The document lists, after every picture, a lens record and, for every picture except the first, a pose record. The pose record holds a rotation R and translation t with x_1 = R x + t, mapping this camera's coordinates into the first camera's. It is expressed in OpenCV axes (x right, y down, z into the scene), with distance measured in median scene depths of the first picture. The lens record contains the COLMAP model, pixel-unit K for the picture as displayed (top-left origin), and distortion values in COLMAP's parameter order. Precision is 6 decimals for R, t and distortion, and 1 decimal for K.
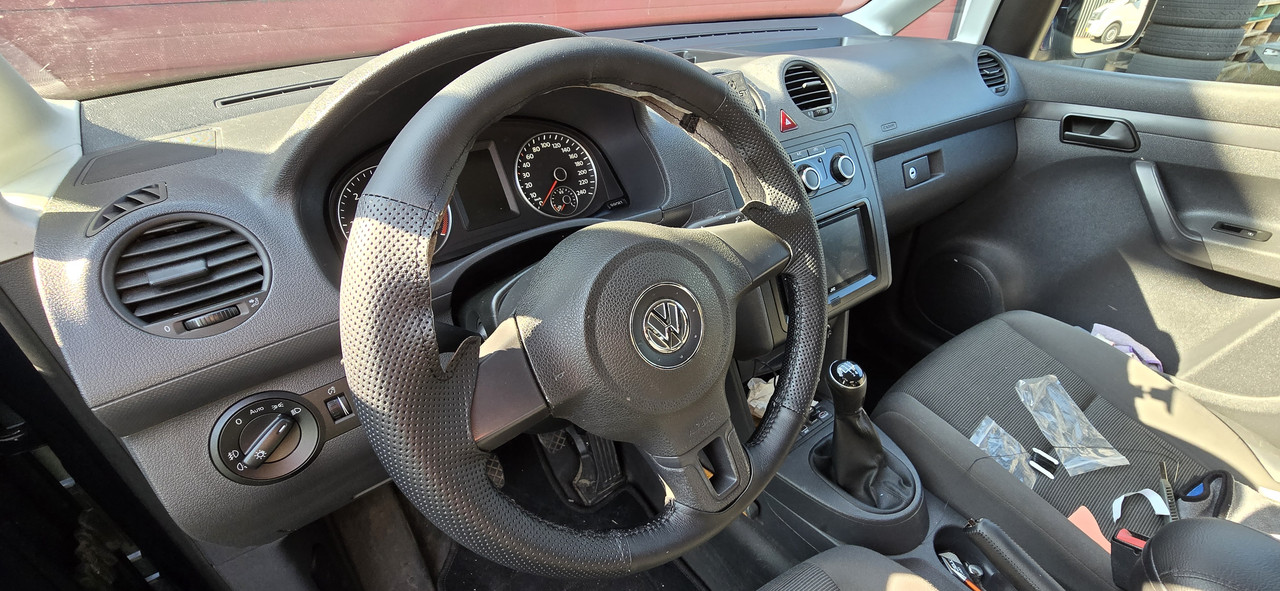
lens RADIAL K [[596.7, 0, 640.0], [0, 596.7, 295.5], [0, 0, 1]] dist [-0.019470, 0.000152]
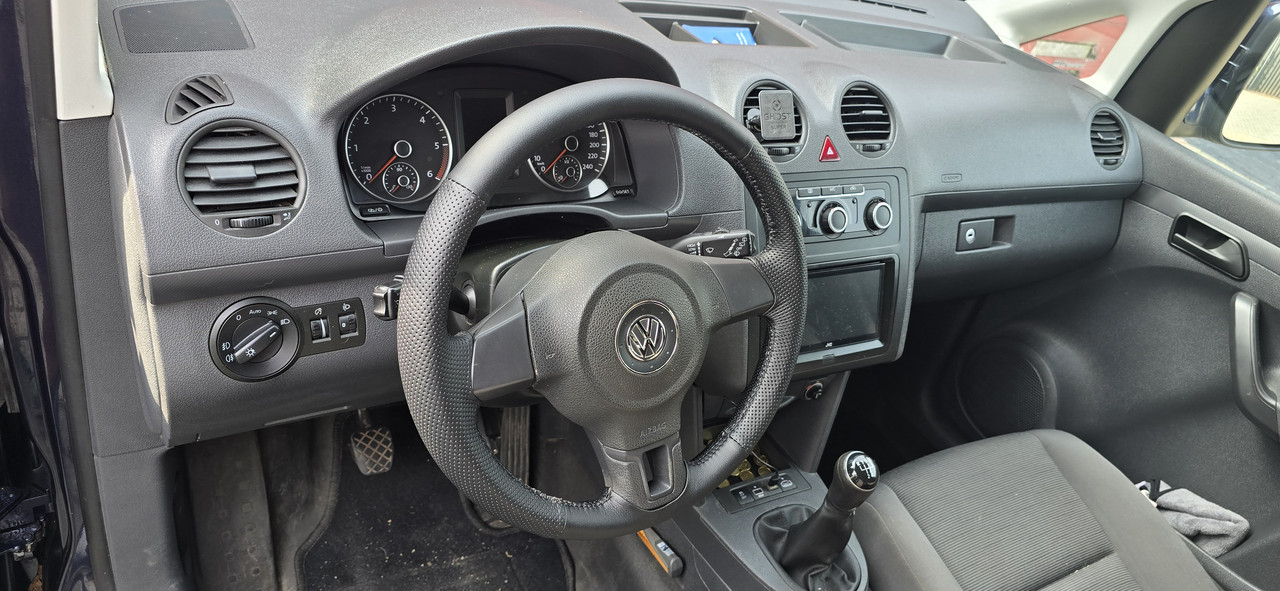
lens RADIAL K [[791.3, 0, 622.8], [0, 791.3, 297.8], [0, 0, 1]] dist [0.000891, -0.000652]
pose [[0.963576, 0.266490, 0.022462, -0.020527], [-0.266794, 0.963681, 0.011796, -0.010395], [-0.018503, -0.017359, 0.999678, -0.191820]]
